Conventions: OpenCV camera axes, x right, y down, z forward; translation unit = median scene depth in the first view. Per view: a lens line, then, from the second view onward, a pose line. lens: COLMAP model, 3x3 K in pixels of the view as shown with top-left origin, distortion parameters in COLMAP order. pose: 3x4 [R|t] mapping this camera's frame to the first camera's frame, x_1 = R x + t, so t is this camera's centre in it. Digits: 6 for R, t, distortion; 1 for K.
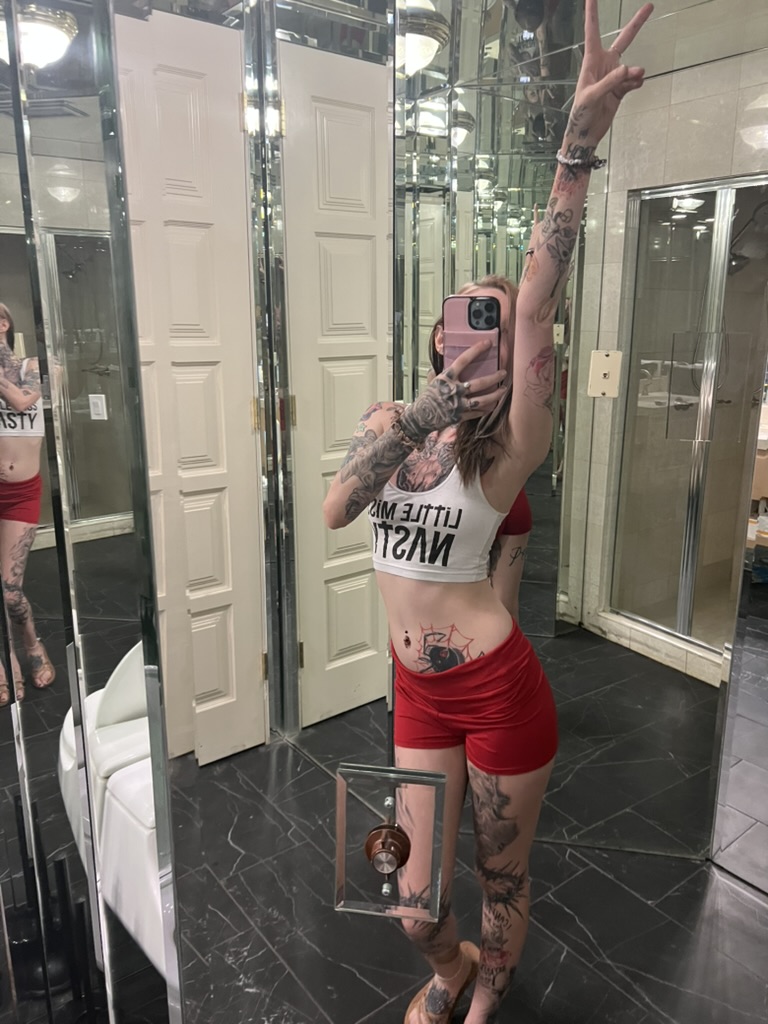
lens RADIAL K [[769.8, 0, 383.4], [0, 769.8, 502.0], [0, 0, 1]] dist [0.015706, -0.036799]
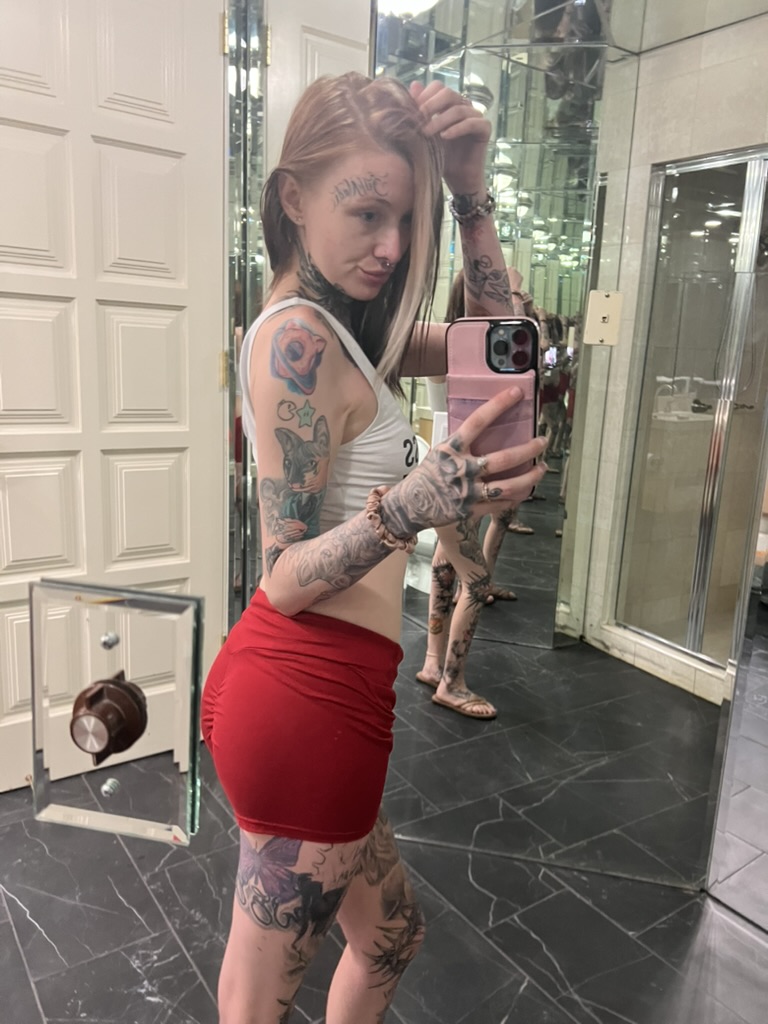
lens RADIAL K [[769.8, 0, 382.4], [0, 769.8, 519.5], [0, 0, 1]] dist [0.015706, -0.036799]
pose [[0.998125, 0.050391, -0.034757, 0.067036], [-0.051268, 0.998377, -0.024802, 0.083324], [0.033451, 0.026537, 0.999088, 0.105136]]
